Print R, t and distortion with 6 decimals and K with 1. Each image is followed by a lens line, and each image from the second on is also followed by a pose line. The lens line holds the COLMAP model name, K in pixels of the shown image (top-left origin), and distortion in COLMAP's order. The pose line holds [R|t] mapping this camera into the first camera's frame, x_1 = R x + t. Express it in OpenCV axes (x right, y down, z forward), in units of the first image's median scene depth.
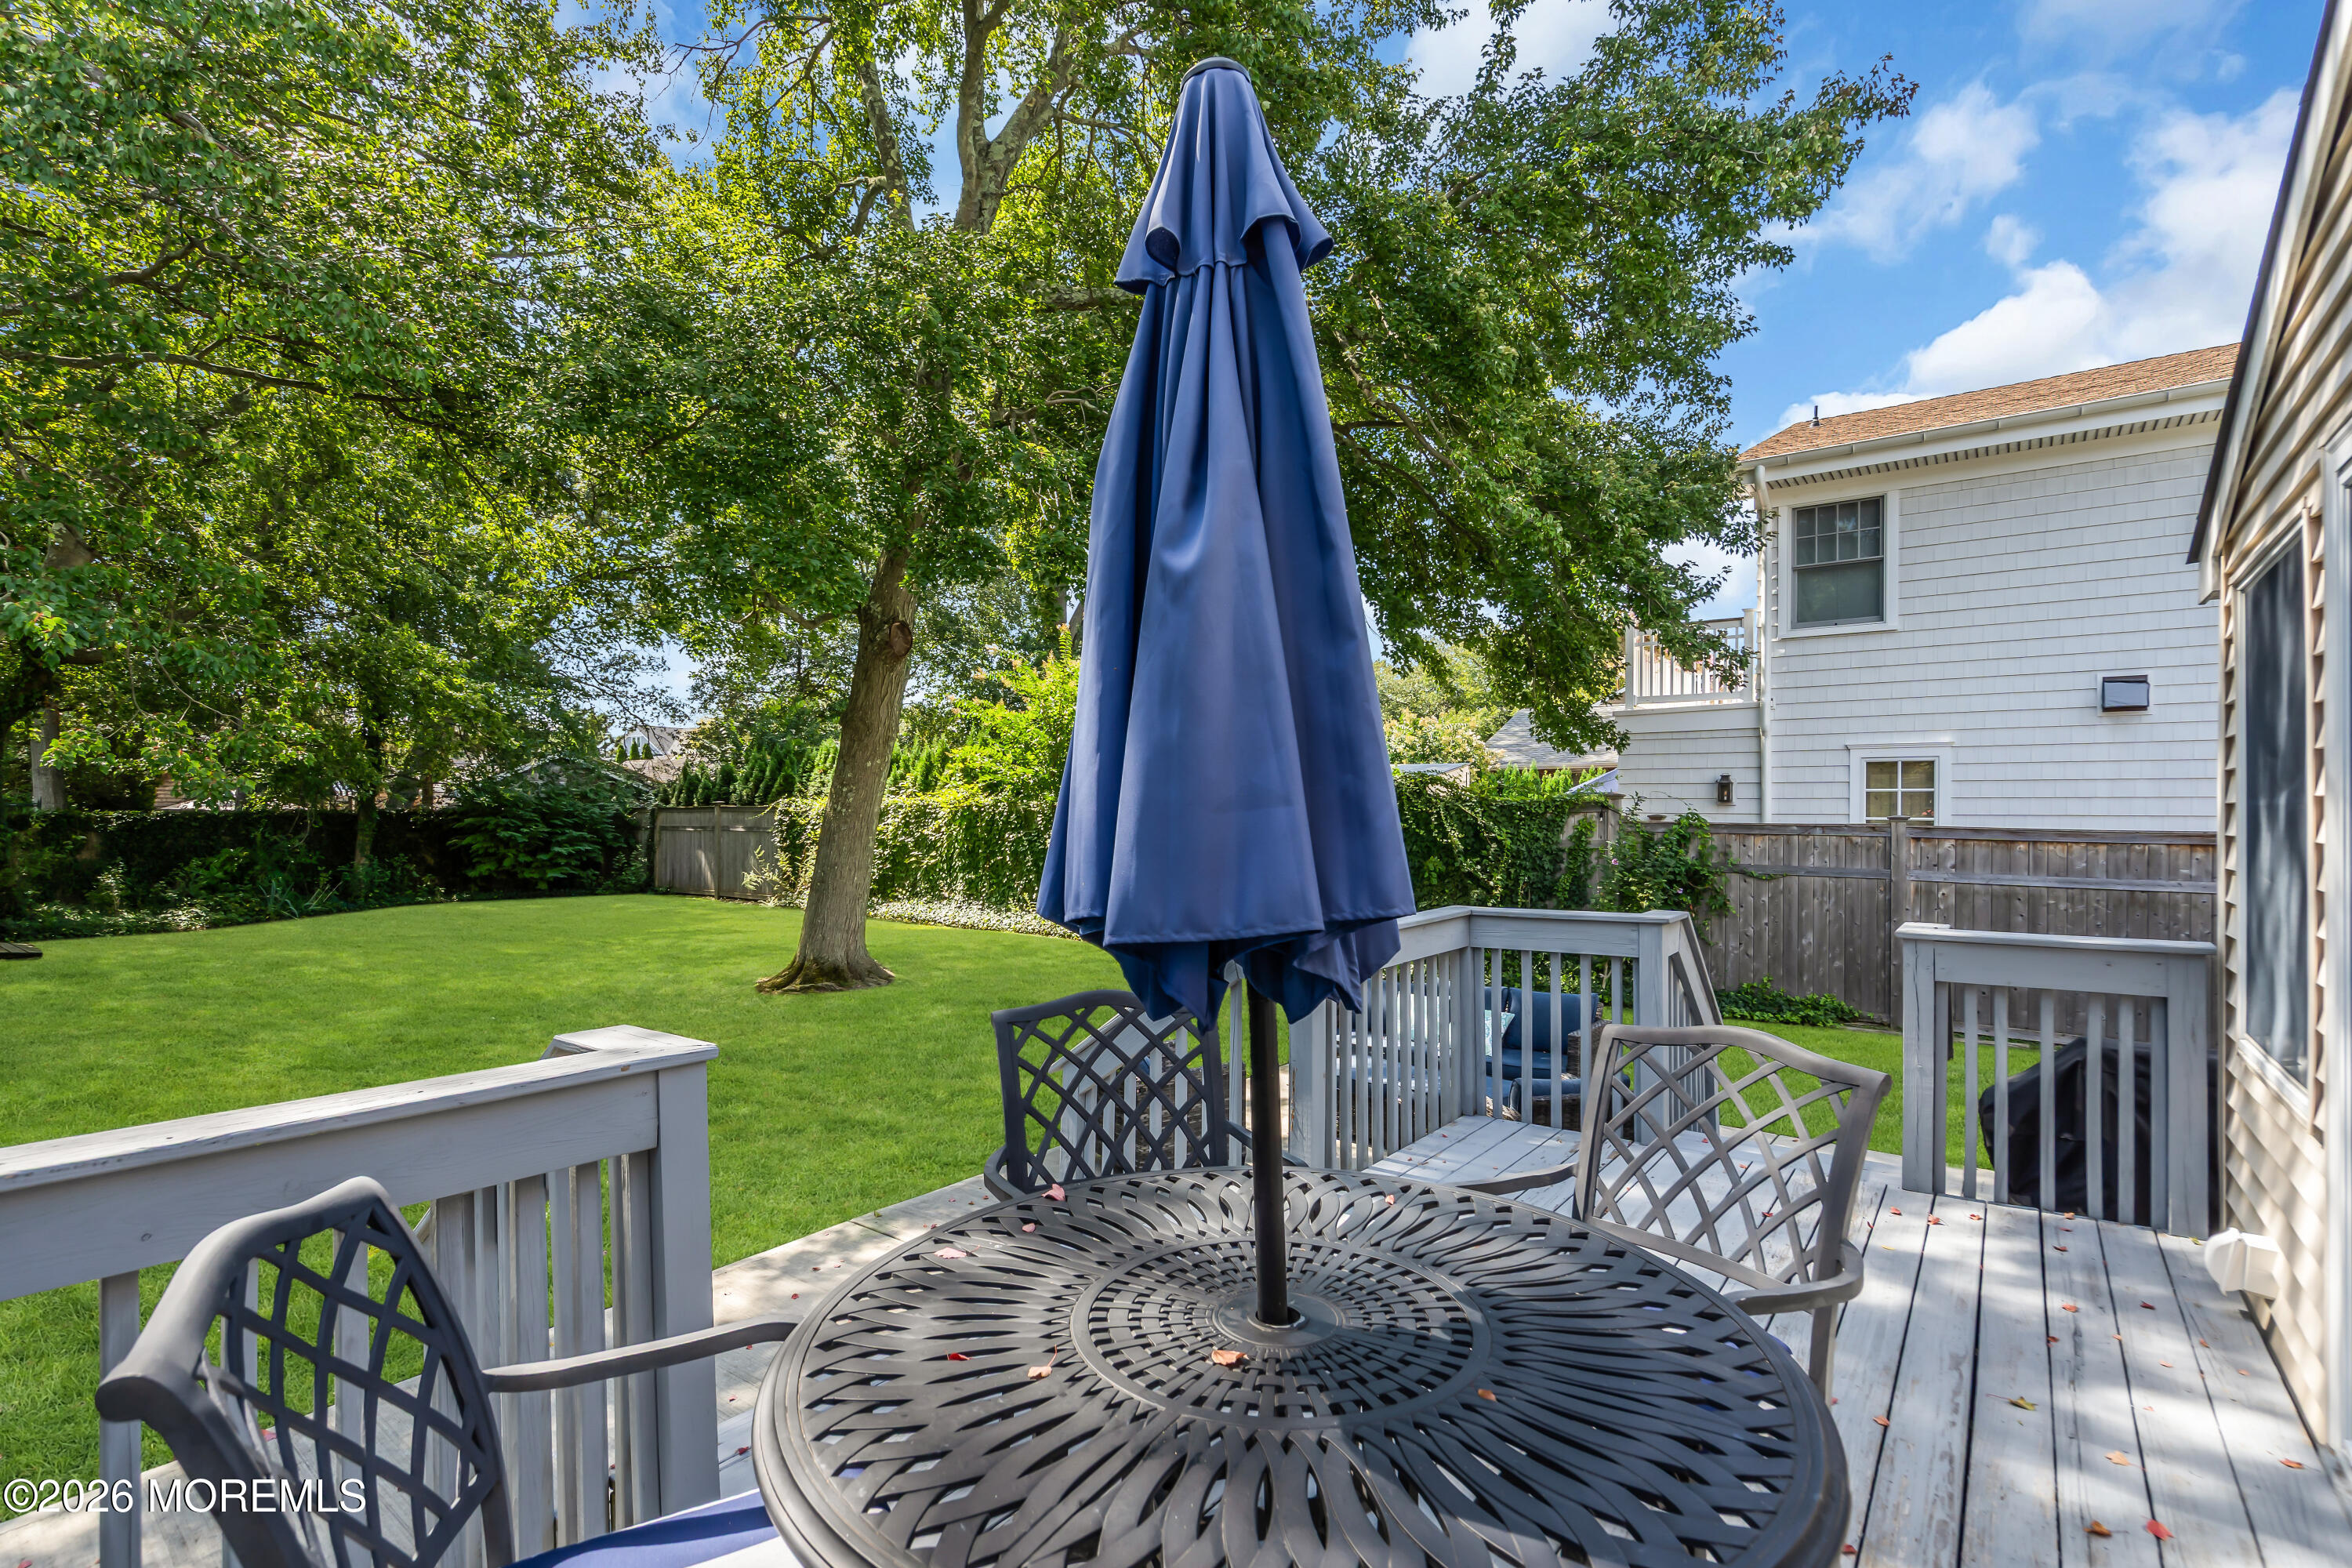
lens RADIAL K [[1110.5, 0, 1186.2], [0, 1110.5, 750.3], [0, 0, 1]] dist [-0.000434, -0.000018]
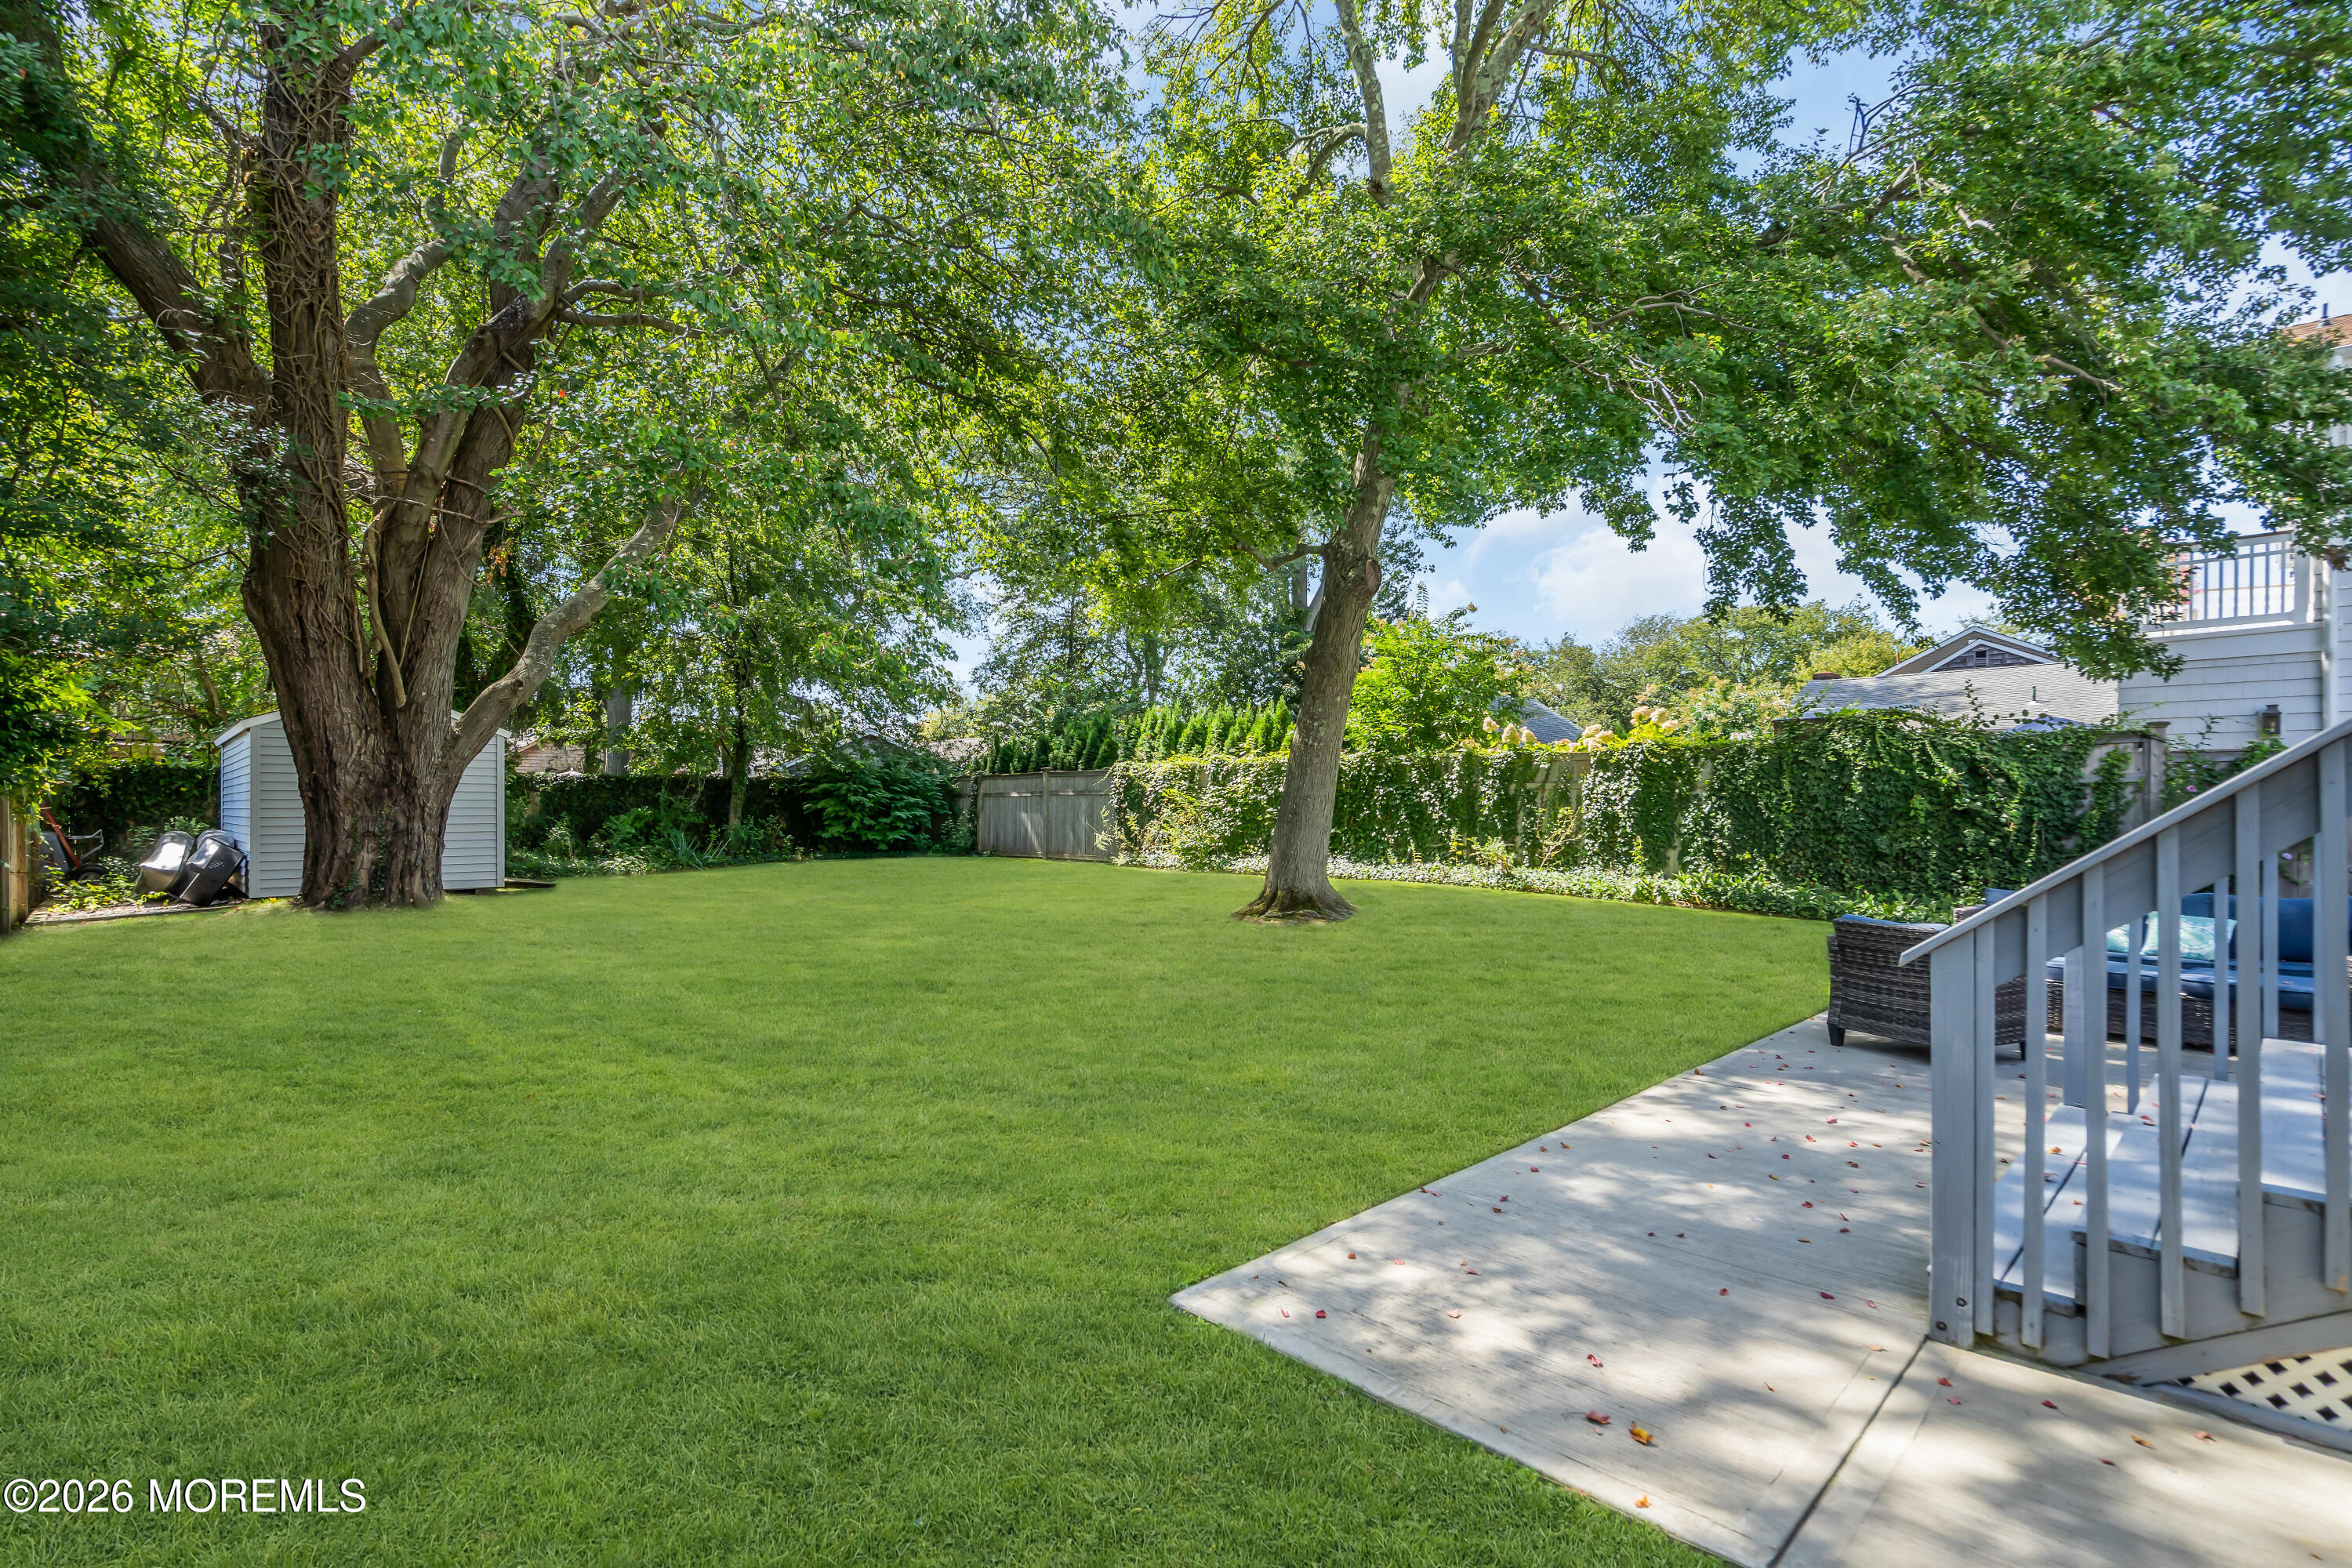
lens RADIAL K [[1098.0, 0, 1176.0], [0, 1098.0, 784.0], [0, 0, 1]] dist [-0.002505, -0.000405]
pose [[0.988500, -0.000007, -0.151218, -0.166800], [0.004908, 0.999475, 0.032037, 0.033709], [0.151138, -0.032411, 0.987981, -0.015354]]
